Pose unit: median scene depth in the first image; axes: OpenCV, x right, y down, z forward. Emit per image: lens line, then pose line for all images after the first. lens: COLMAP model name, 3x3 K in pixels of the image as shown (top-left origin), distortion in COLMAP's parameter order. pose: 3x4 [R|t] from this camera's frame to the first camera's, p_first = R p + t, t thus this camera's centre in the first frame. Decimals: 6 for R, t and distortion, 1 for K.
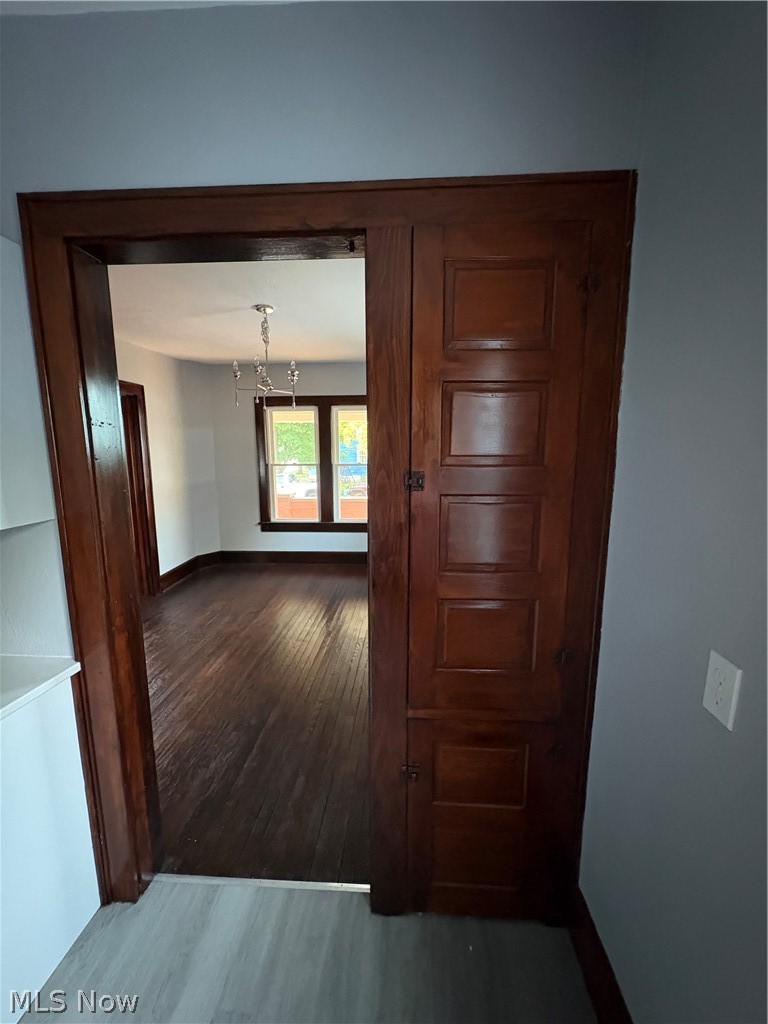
lens RADIAL K [[404.2, 0, 384.0], [0, 404.2, 512.0], [0, 0, 1]] dist [-0.003099, -0.000037]
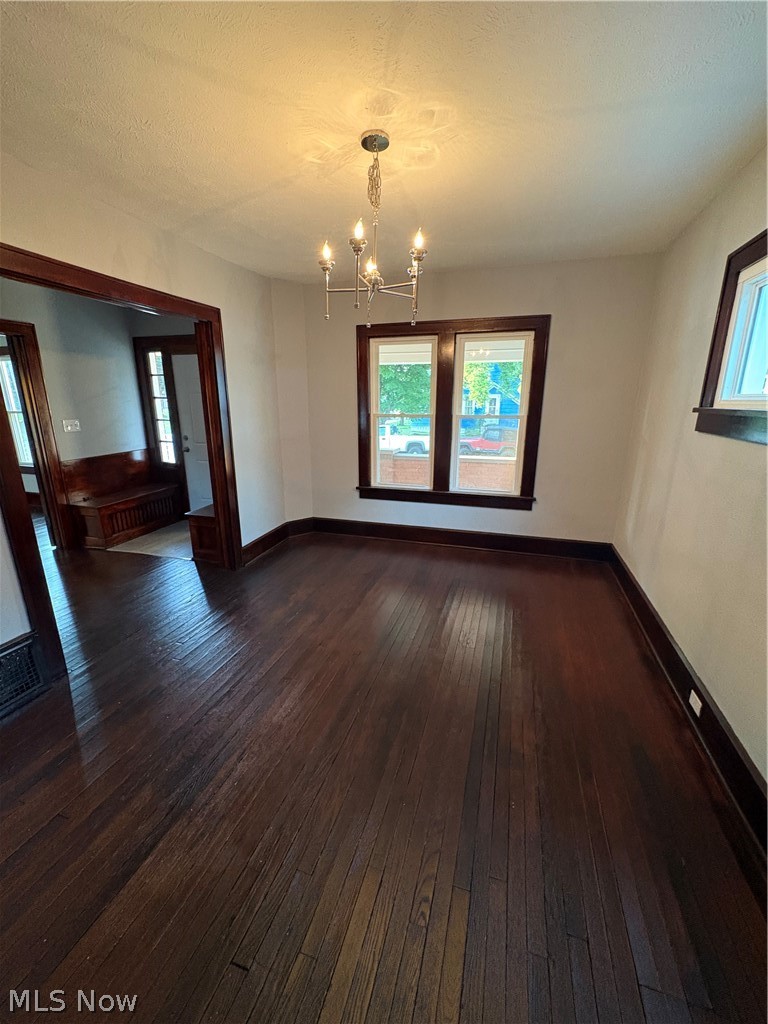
lens RADIAL K [[415.4, 0, 384.0], [0, 415.4, 512.0], [0, 0, 1]] dist [-0.001517, -0.000043]
pose [[0.969992, 0.068036, -0.233425, -0.061322], [-0.041985, 0.992499, 0.114815, -0.023571], [0.239486, -0.101569, 0.965572, 0.211412]]
